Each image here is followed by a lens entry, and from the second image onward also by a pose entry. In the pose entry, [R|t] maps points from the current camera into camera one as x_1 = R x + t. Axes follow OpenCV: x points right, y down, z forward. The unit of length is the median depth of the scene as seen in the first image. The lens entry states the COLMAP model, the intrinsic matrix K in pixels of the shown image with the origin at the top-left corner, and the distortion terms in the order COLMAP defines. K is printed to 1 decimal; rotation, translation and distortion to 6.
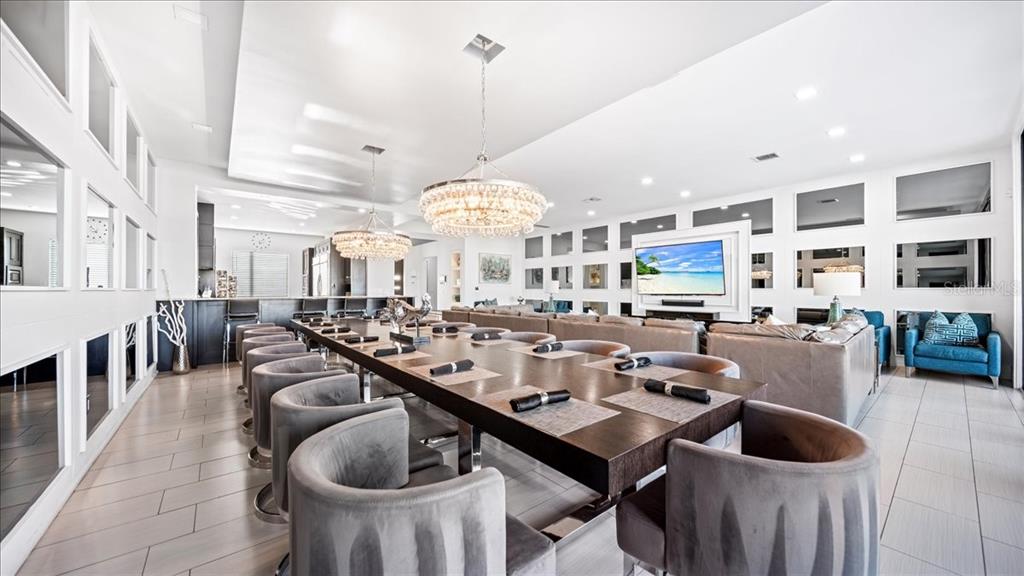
lens RADIAL K [[361.9, 0, 512.0], [0, 361.9, 288.0], [0, 0, 1]] dist [0.010499, -0.006569]
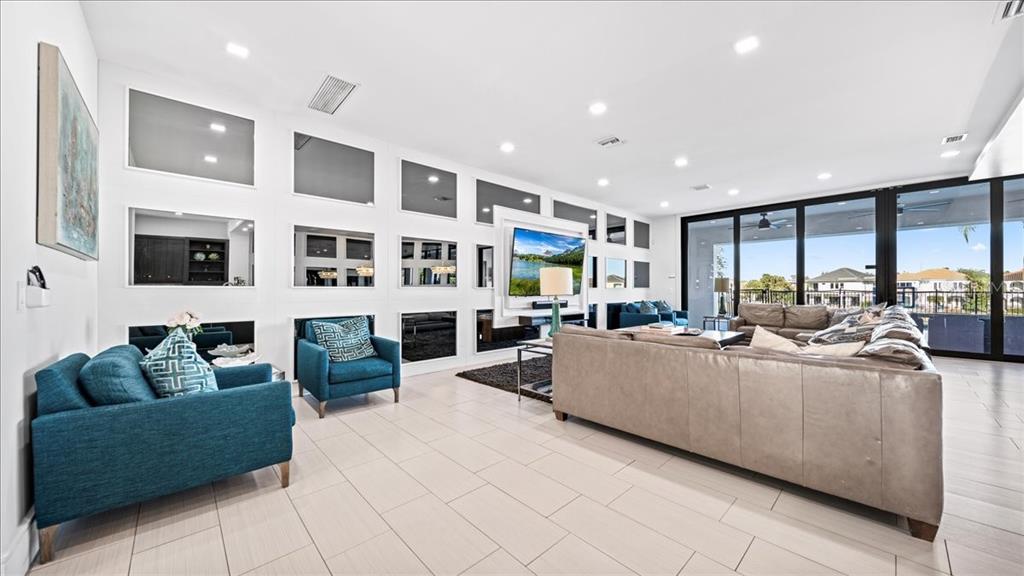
lens RADIAL K [[359.6, 0, 509.3], [0, 359.6, 280.9], [0, 0, 1]] dist [-0.008821, -0.000238]
pose [[-0.067816, 0.013820, 0.997602, -0.335573], [-0.008707, 0.999858, -0.014443, -0.000715], [-0.997660, -0.009665, -0.067686, 1.100064]]
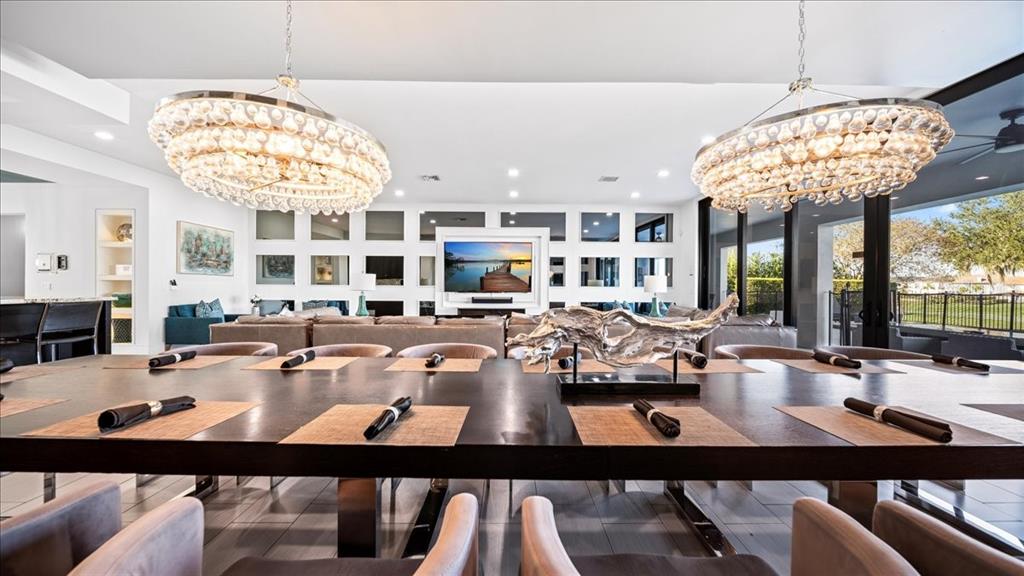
lens RADIAL K [[359.6, 0, 509.3], [0, 359.6, 280.9], [0, 0, 1]] dist [-0.008821, -0.000238]
pose [[0.624983, 0.018664, 0.780415, -0.273746], [-0.010115, 0.999824, -0.015811, 0.002520], [-0.780572, 0.001987, 0.625062, 0.319246]]
